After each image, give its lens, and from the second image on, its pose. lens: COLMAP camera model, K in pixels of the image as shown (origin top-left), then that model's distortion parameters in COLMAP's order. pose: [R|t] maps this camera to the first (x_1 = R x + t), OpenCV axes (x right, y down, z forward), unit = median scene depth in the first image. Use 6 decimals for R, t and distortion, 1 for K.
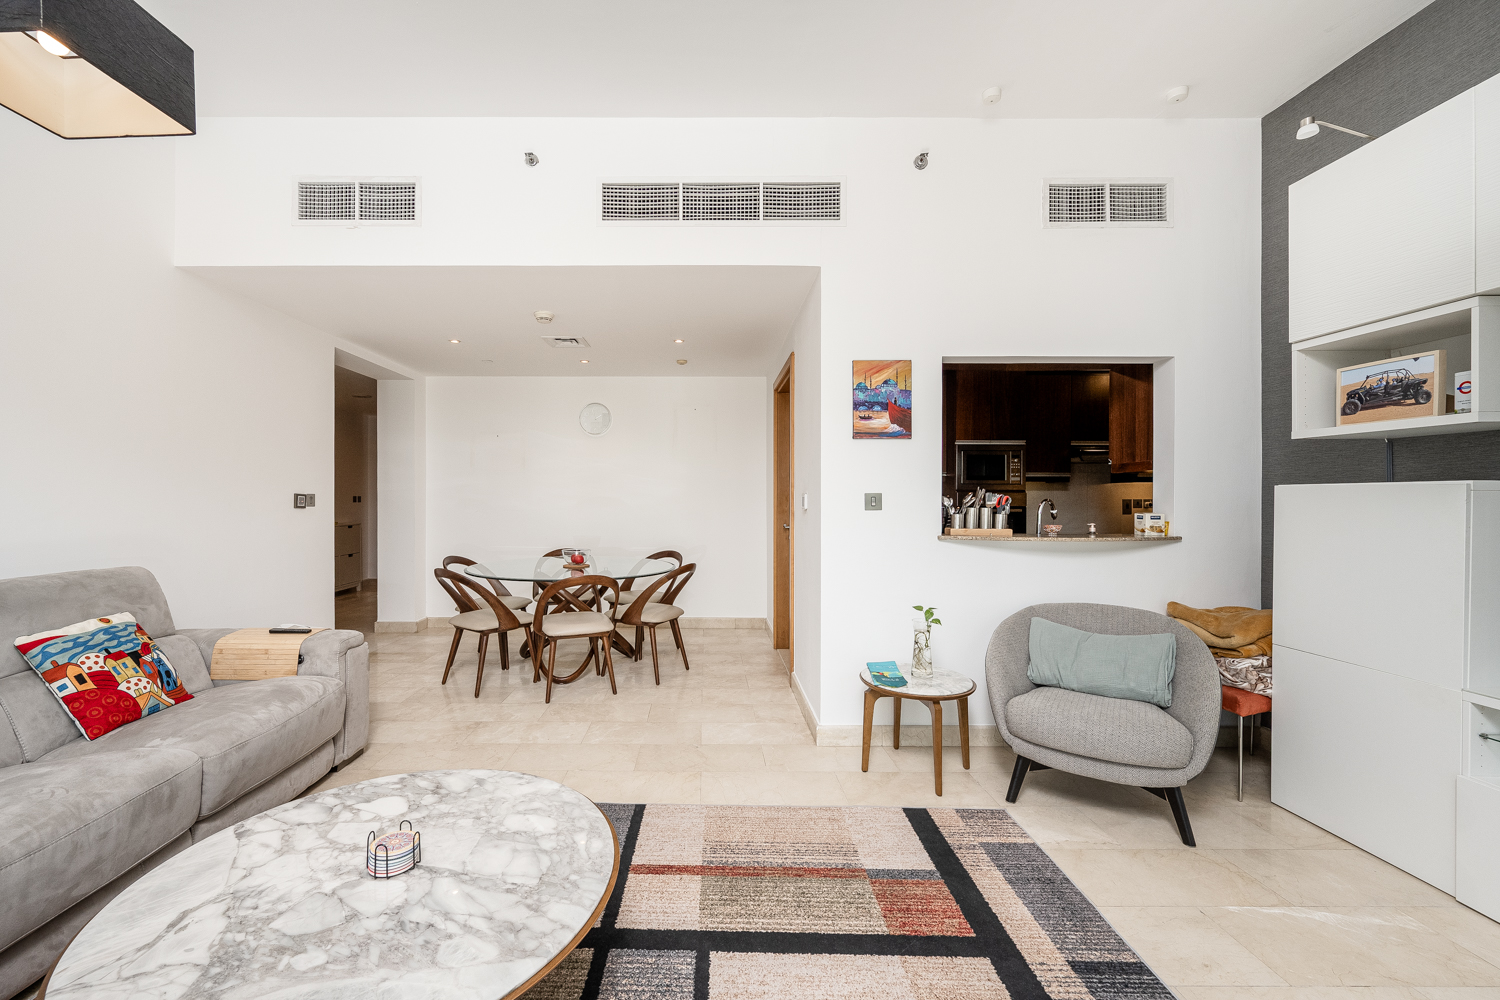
lens RADIAL K [[603.8, 0, 750.0], [0, 603.8, 500.0], [0, 0, 1]] dist [-0.000591, 0.000366]
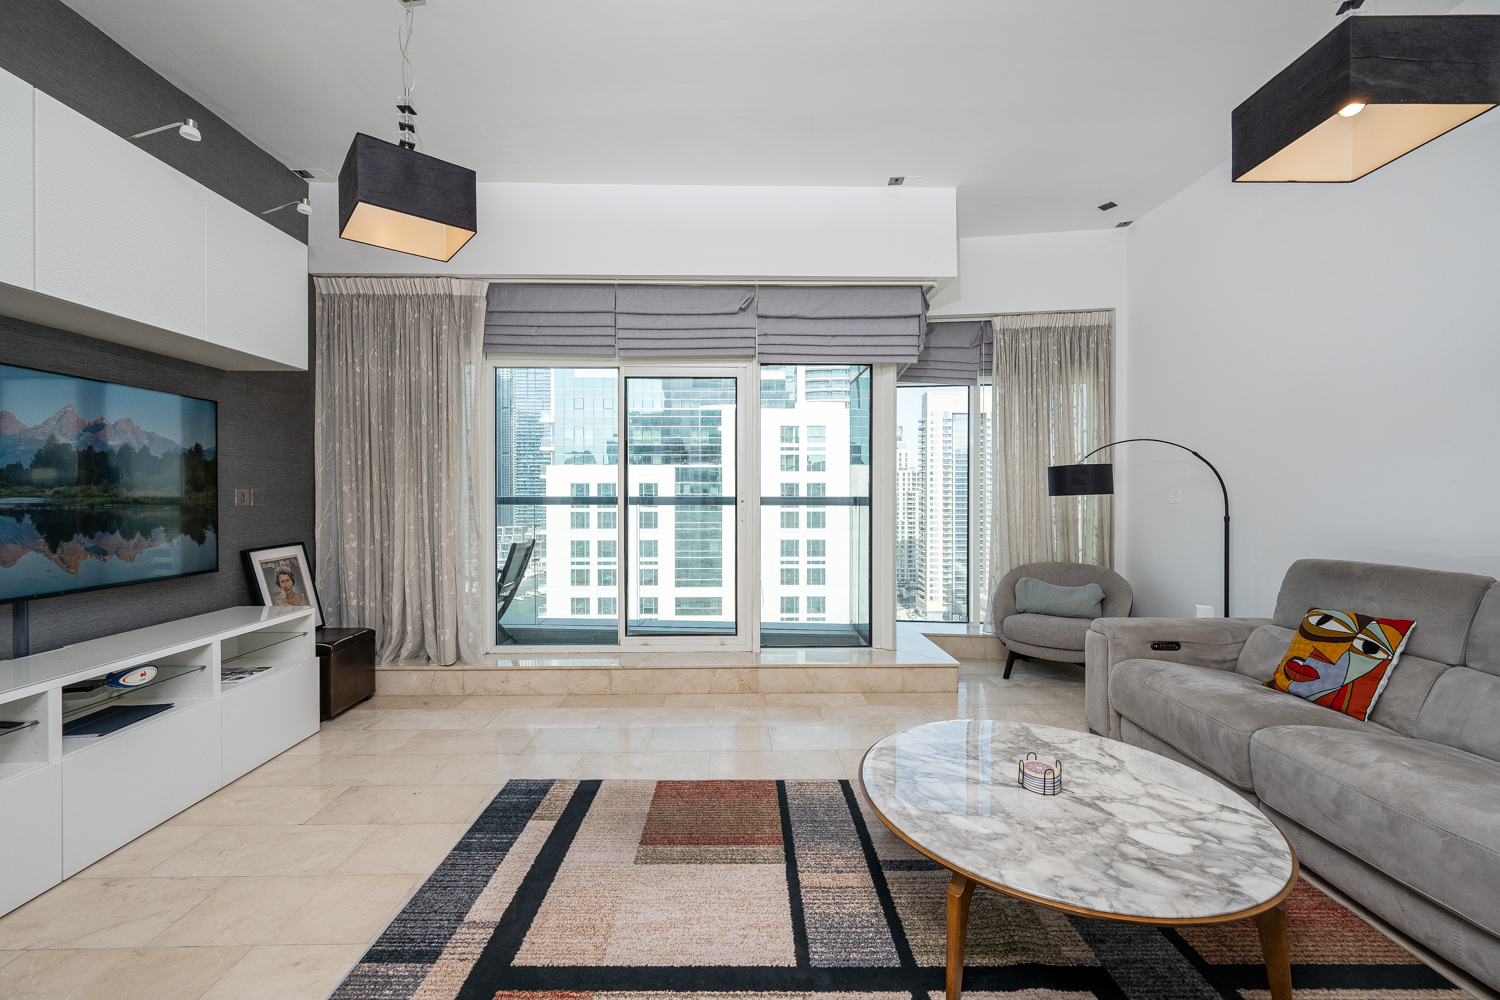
lens RADIAL K [[603.8, 0, 750.0], [0, 603.8, 500.0], [0, 0, 1]] dist [-0.000591, 0.000366]
pose [[-0.999116, -0.001440, 0.042003, -0.030342], [-0.001033, 0.999952, 0.009714, -0.004120], [-0.042015, 0.009662, -0.999070, 1.868751]]
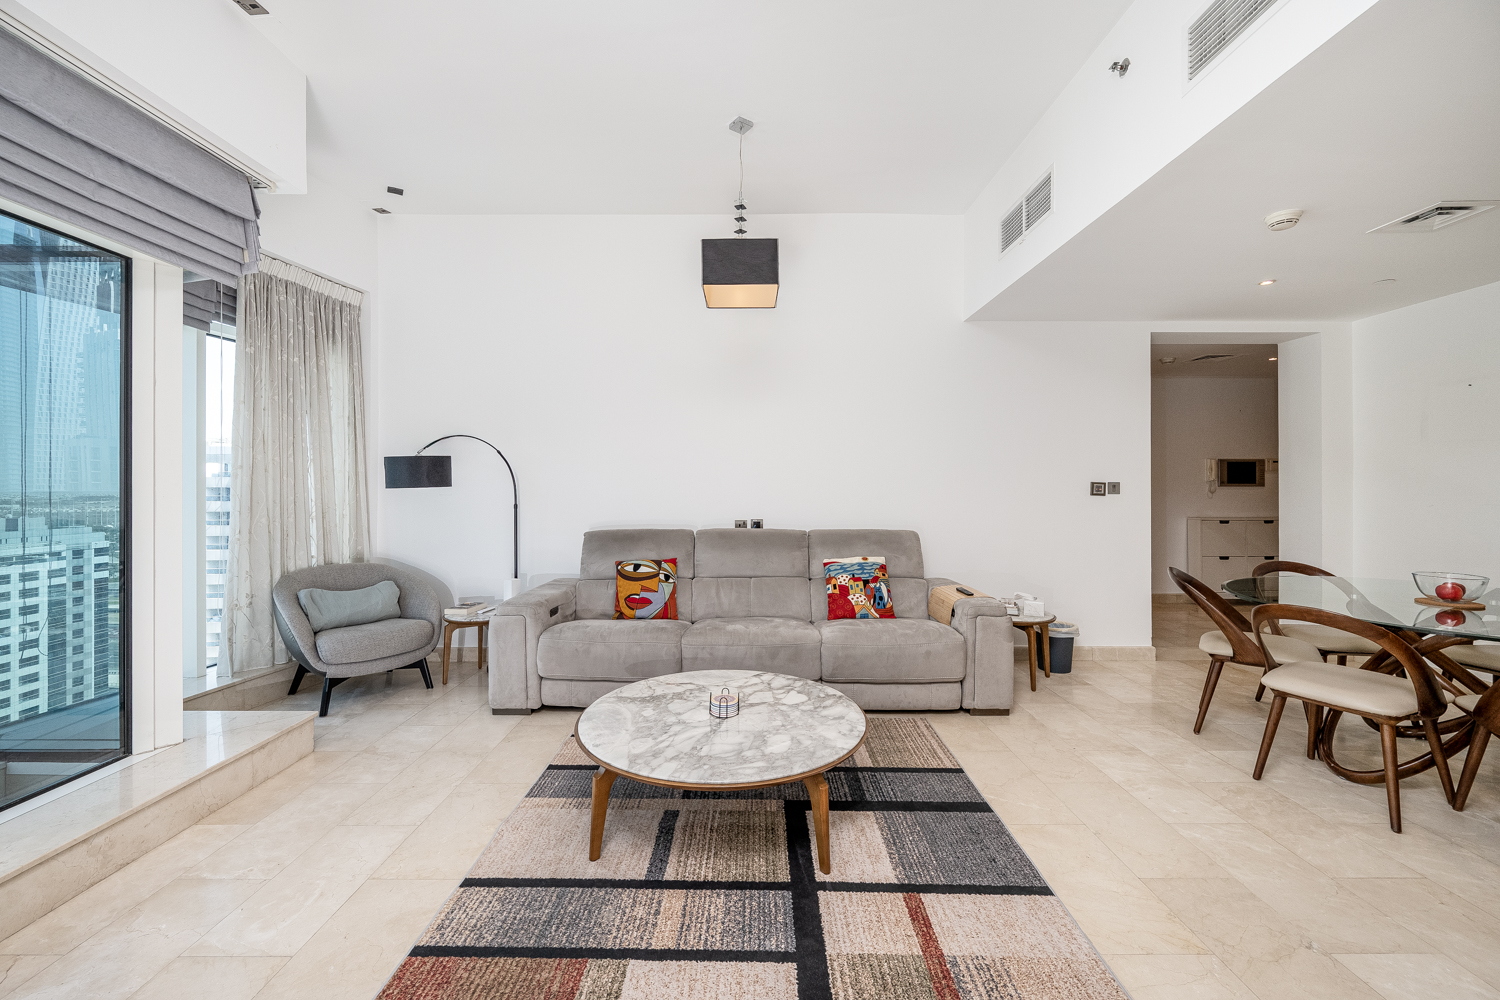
lens RADIAL K [[614.5, 0, 724.0], [0, 614.5, 486.5], [0, 0, 1]] dist [0.002164, 0.000171]
pose [[-0.064639, -0.002068, -0.997907, 0.868853], [-0.000018, 0.999998, -0.002071, -0.000551], [0.997909, -0.000116, -0.064639, 0.906307]]
